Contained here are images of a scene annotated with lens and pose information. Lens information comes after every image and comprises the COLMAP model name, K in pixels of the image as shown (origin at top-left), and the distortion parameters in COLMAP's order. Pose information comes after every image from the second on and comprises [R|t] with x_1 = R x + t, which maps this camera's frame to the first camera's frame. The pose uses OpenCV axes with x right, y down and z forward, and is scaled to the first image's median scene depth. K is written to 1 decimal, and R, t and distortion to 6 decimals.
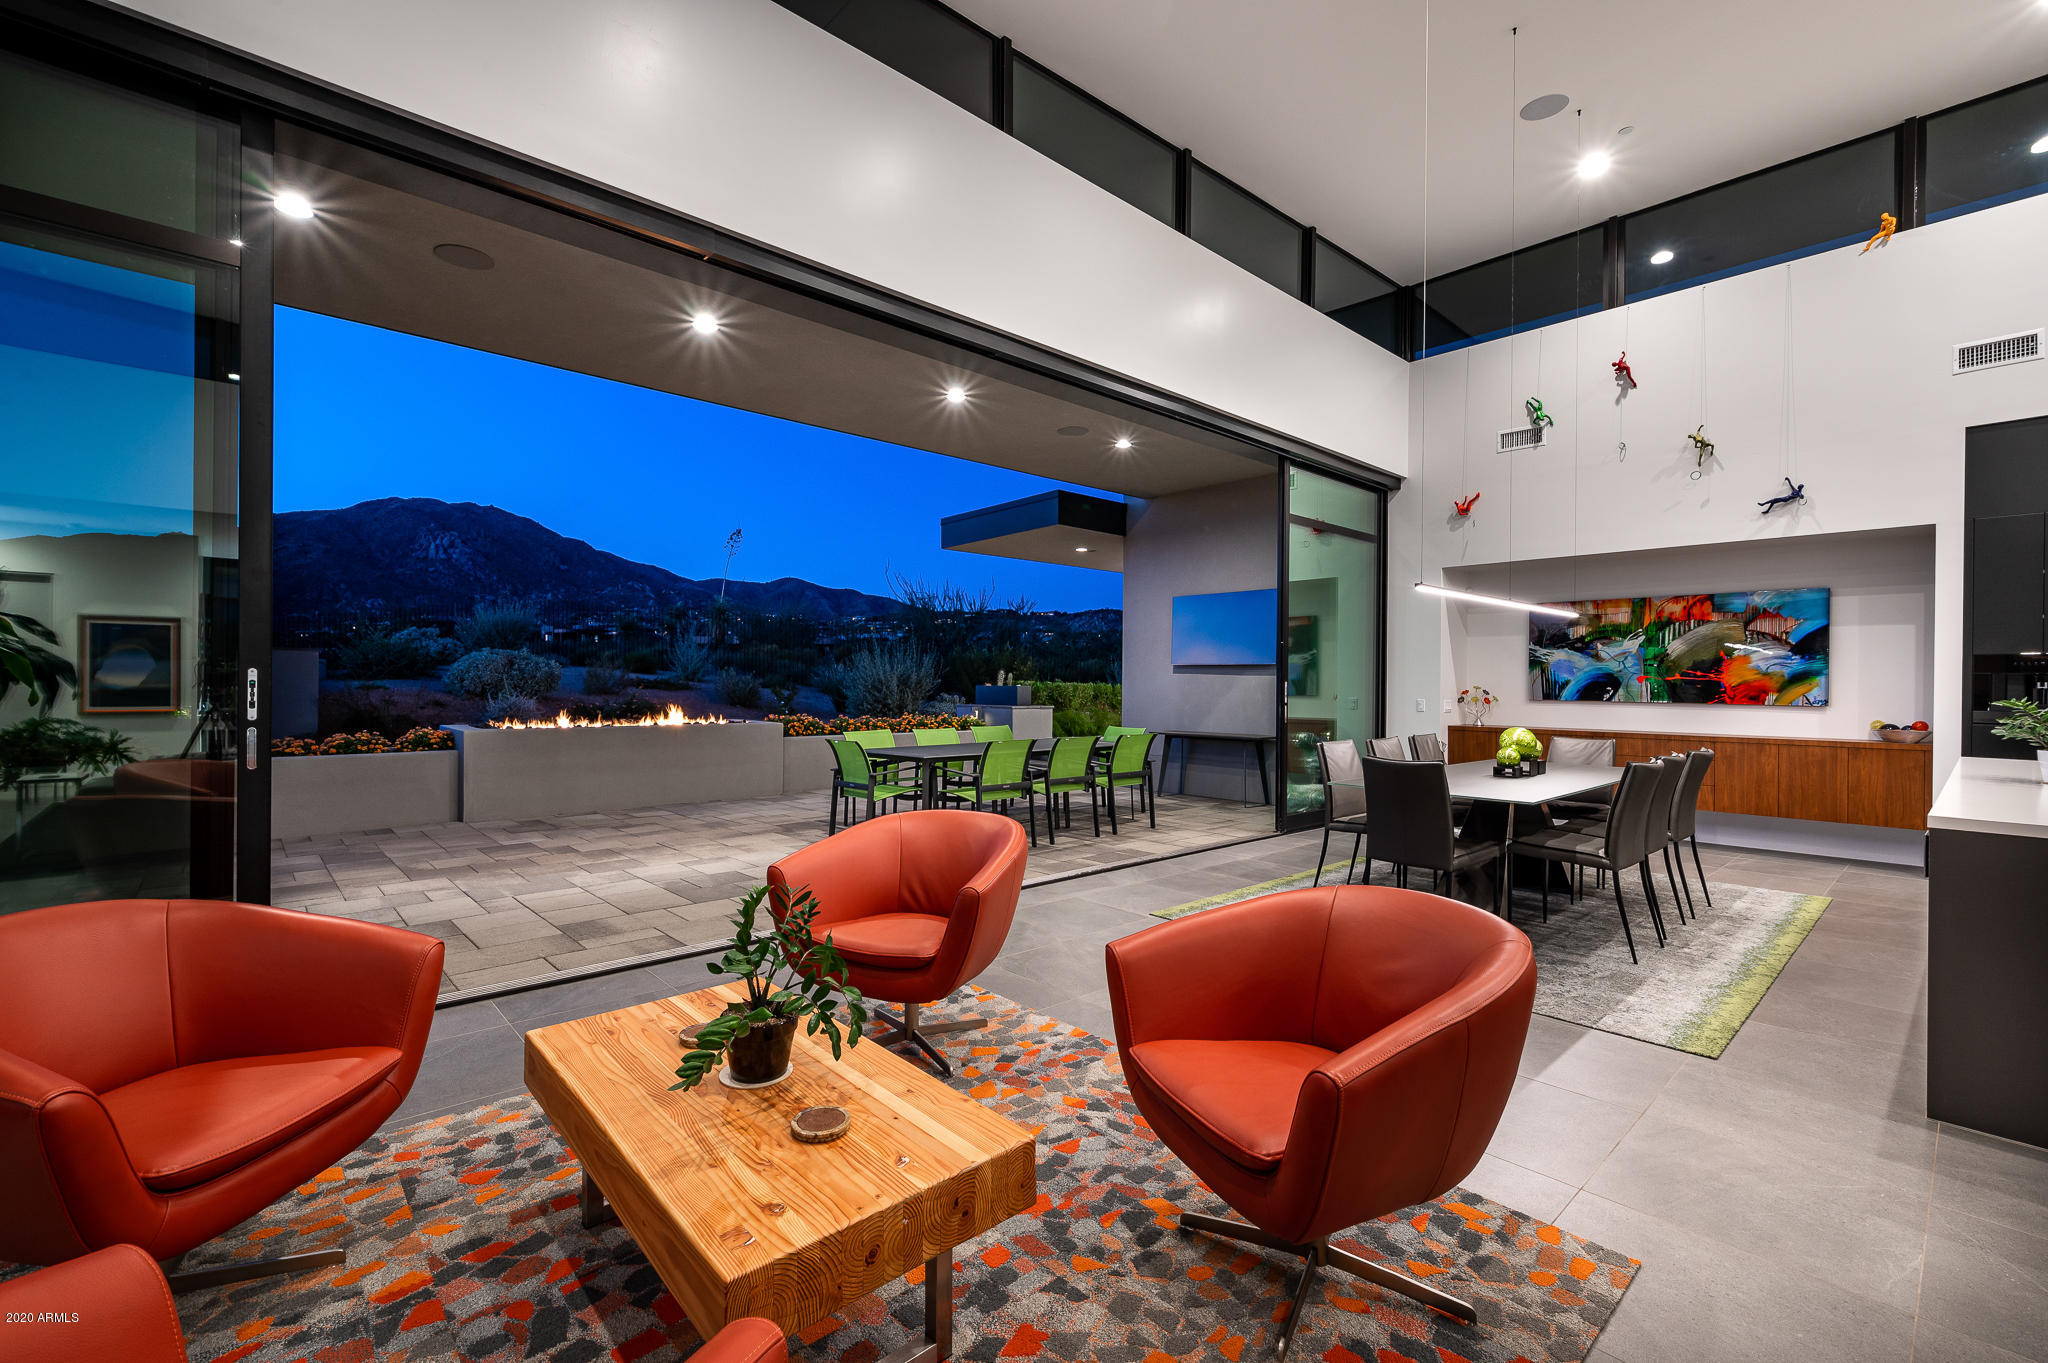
lens RADIAL K [[872.2, 0, 1022.2], [0, 872.2, 684.5], [0, 0, 1]] dist [-0.000701, -0.000075]
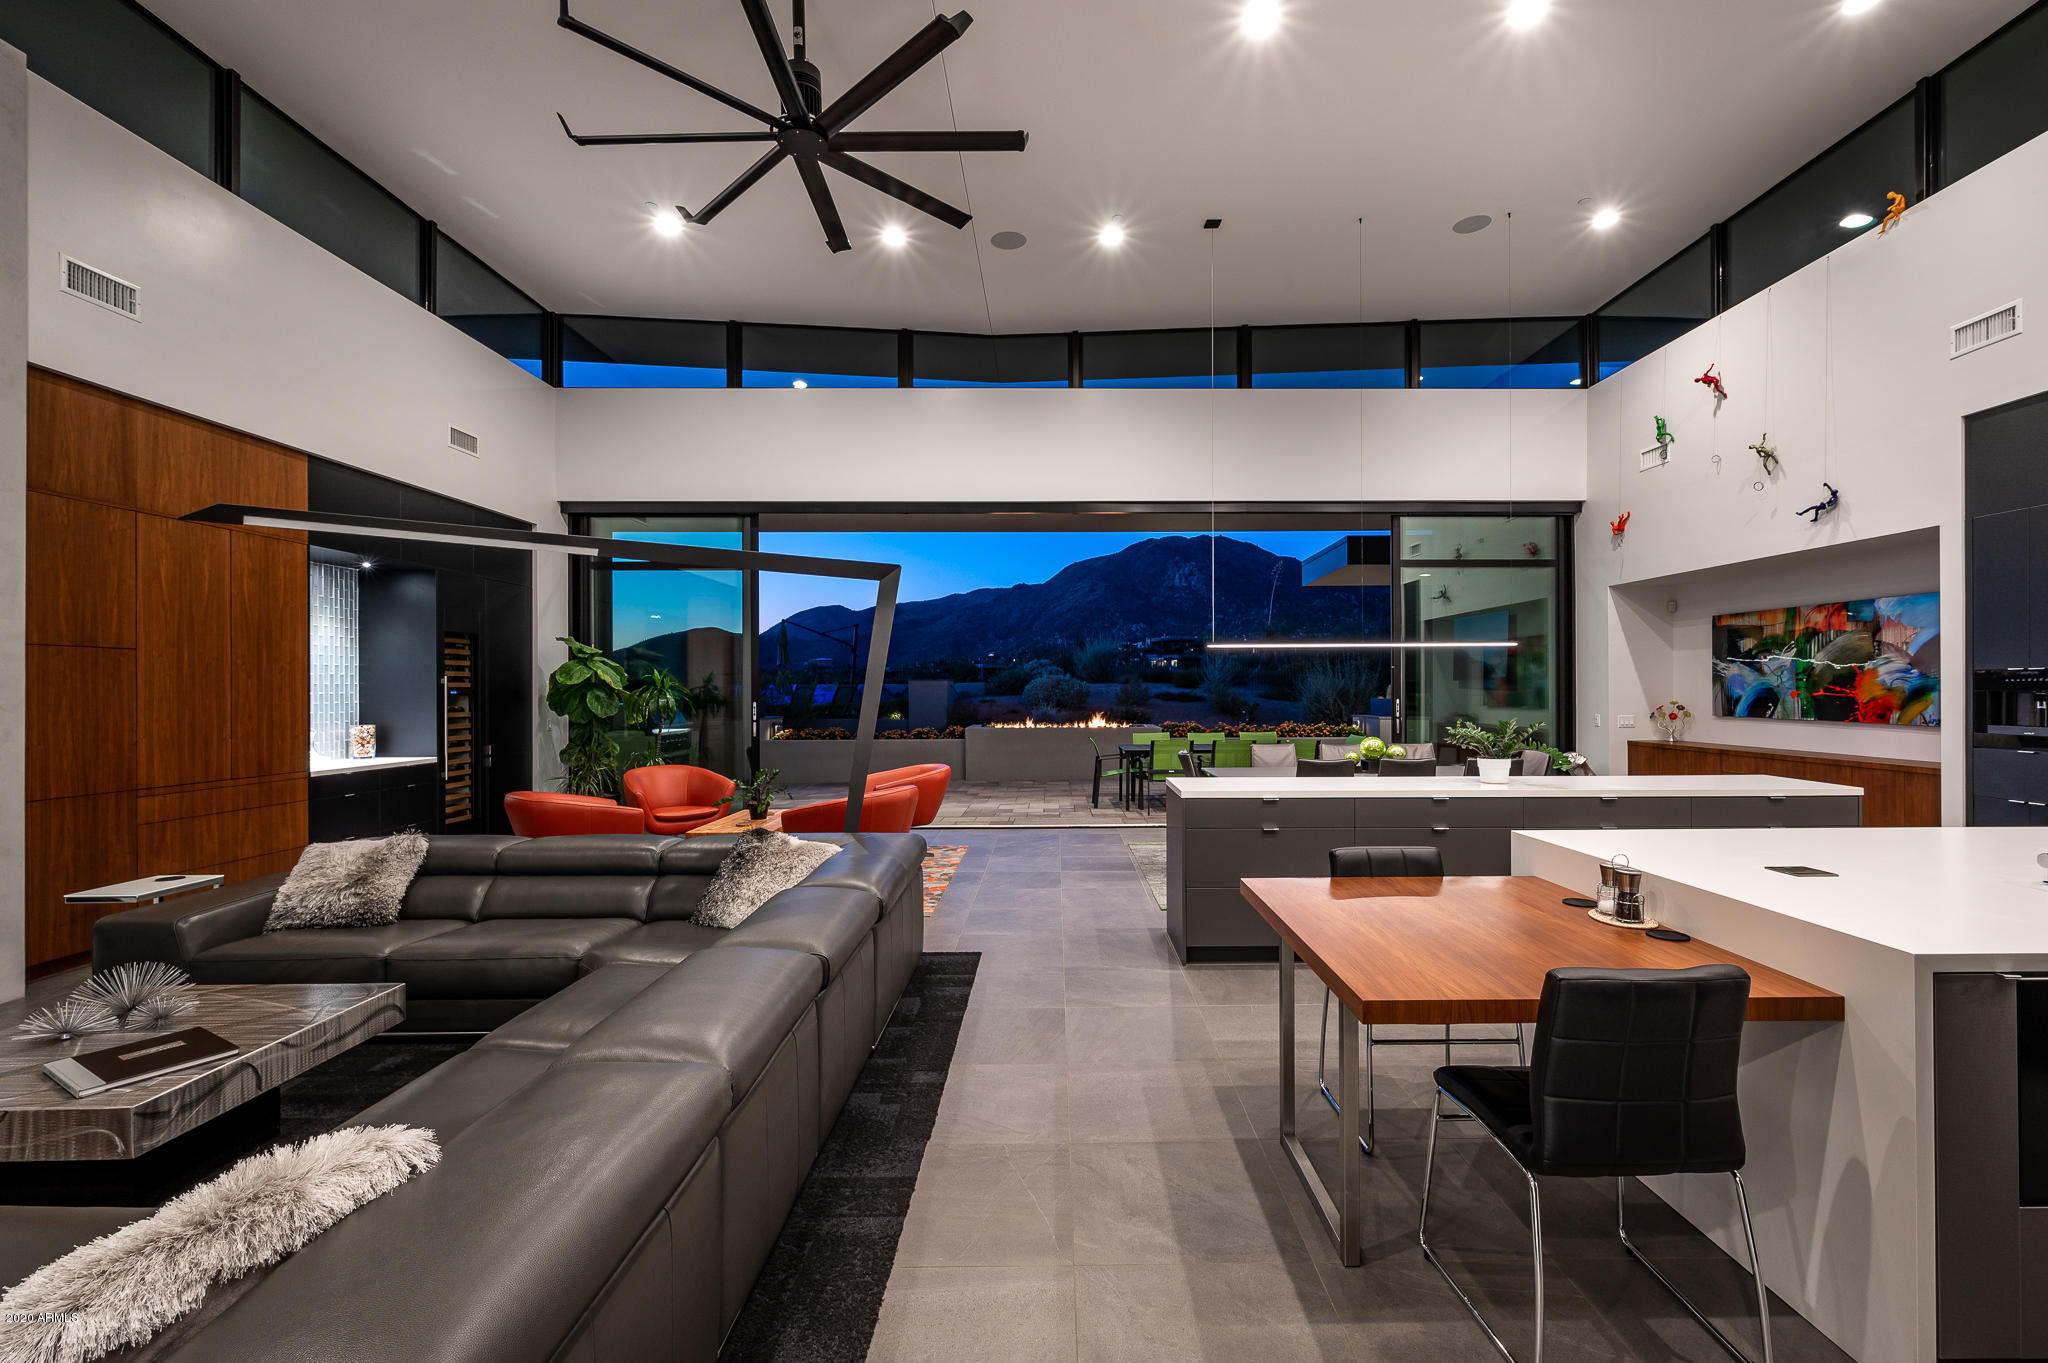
lens RADIAL K [[885.5, 0, 1072.7], [0, 885.5, 685.5], [0, 0, 1]] dist [-0.000556, -0.000133]
pose [[0.755161, -0.013195, -0.655406, 0.759166], [0.009192, 0.999912, -0.009539, -0.014118], [0.655475, 0.001179, 0.755216, -0.221187]]
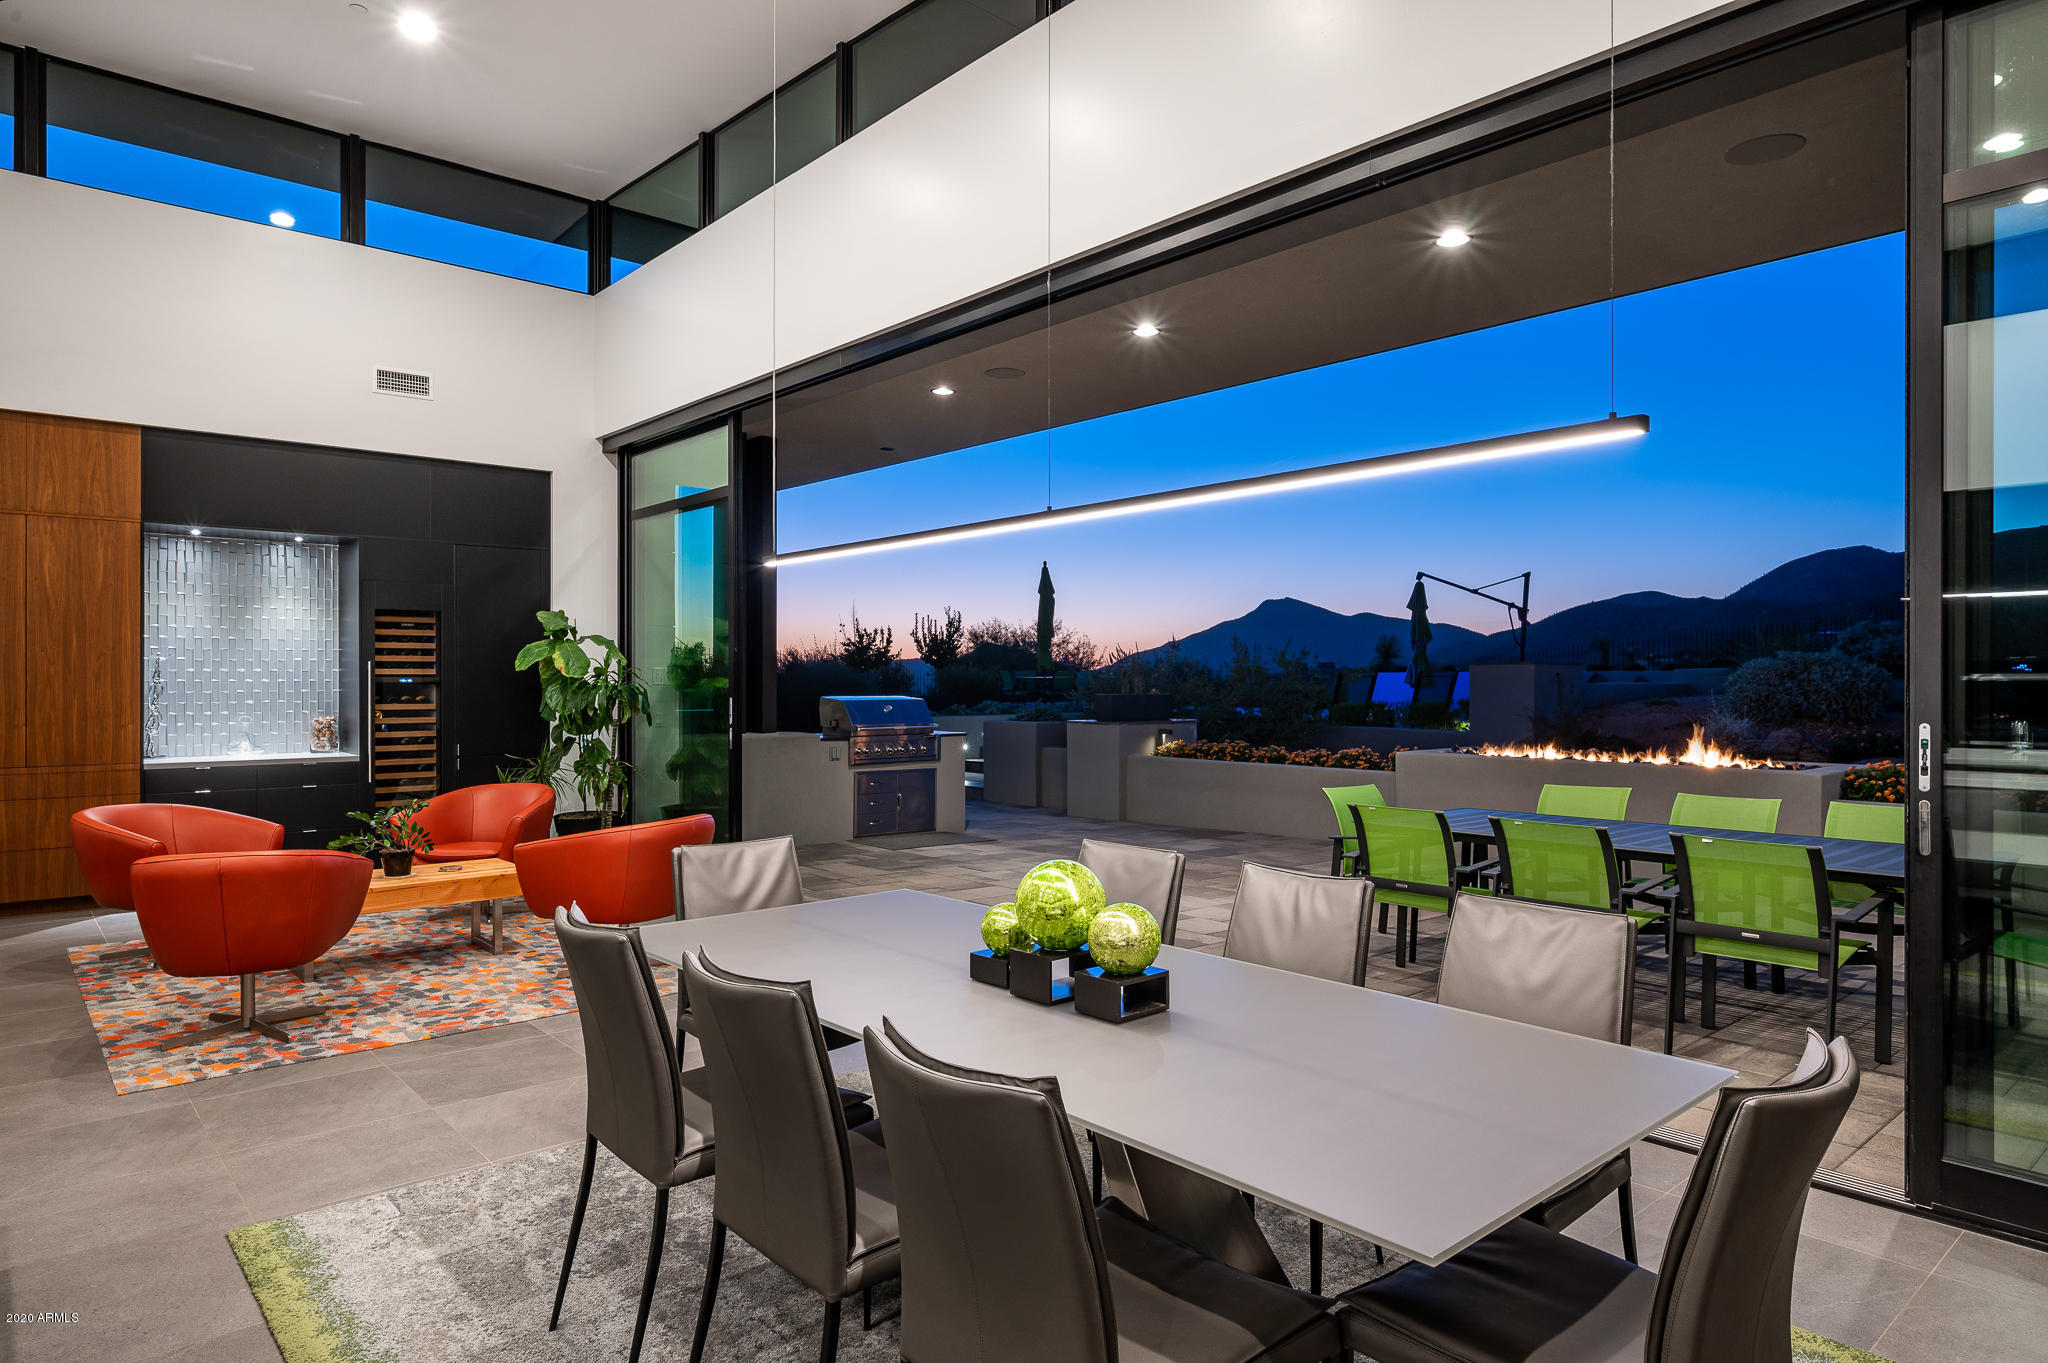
lens RADIAL K [[1201.1, 0, 1026.5], [0, 1201.1, 677.8], [0, 0, 1]] dist [0.006311, 0.000650]
pose [[-0.012055, -0.010231, -0.999875, 0.729564], [-0.001934, 0.999946, -0.010209, -0.014427], [0.999925, 0.001810, -0.012075, 0.680620]]
